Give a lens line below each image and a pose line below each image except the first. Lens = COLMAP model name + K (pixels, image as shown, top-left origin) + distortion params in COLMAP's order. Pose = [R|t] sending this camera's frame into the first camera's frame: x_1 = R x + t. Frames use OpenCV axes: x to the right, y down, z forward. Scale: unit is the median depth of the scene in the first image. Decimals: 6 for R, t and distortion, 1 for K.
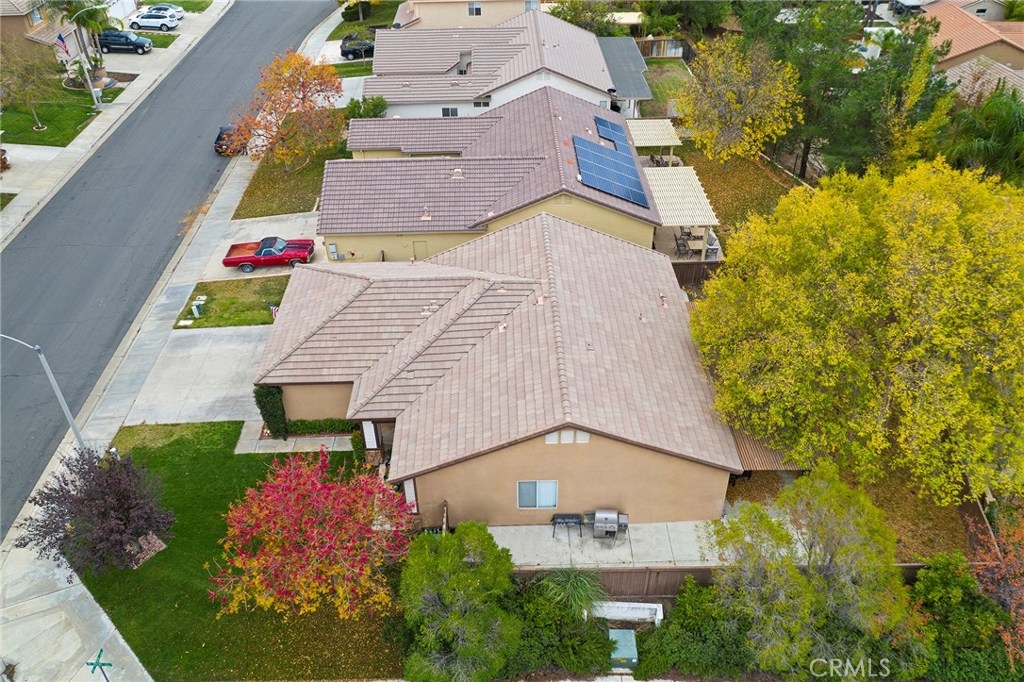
lens RADIAL K [[803.2, 0, 512.0], [0, 803.2, 341.0], [0, 0, 1]] dist [-0.013614, -0.001849]
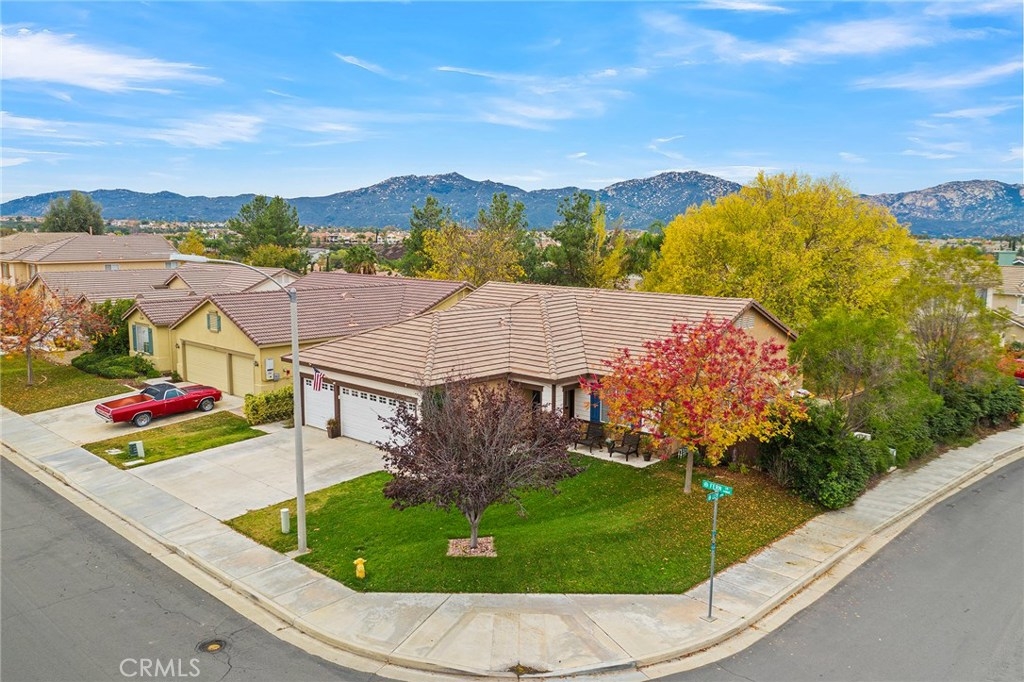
lens RADIAL K [[803.2, 0, 512.0], [0, 803.2, 341.0], [0, 0, 1]] dist [-0.013614, -0.001849]
pose [[0.701681, -0.078985, 0.708100, -0.673236], [0.411992, 0.855817, -0.312794, 0.246679], [-0.581298, 0.511213, 0.633052, 0.307413]]
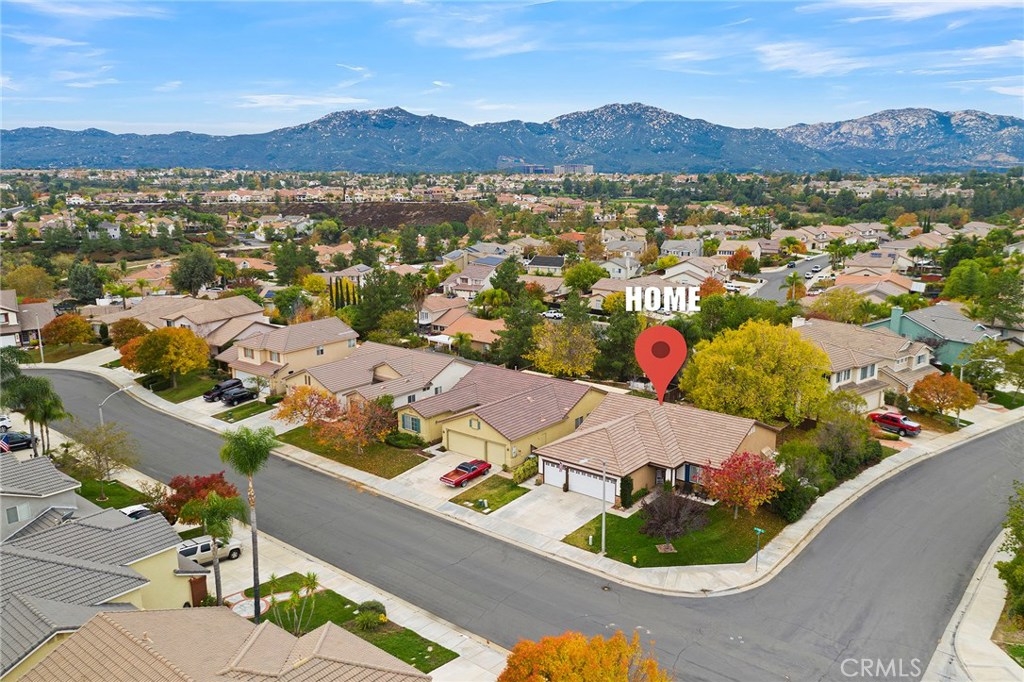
lens RADIAL K [[794.4, 0, 512.0], [0, 794.4, 341.0], [0, 0, 1]] dist [-0.008727, 0.000708]
pose [[0.652080, -0.156870, 0.741744, -1.503153], [0.452867, 0.865232, -0.215138, 0.047576], [-0.608032, 0.476198, 0.635242, -0.186417]]
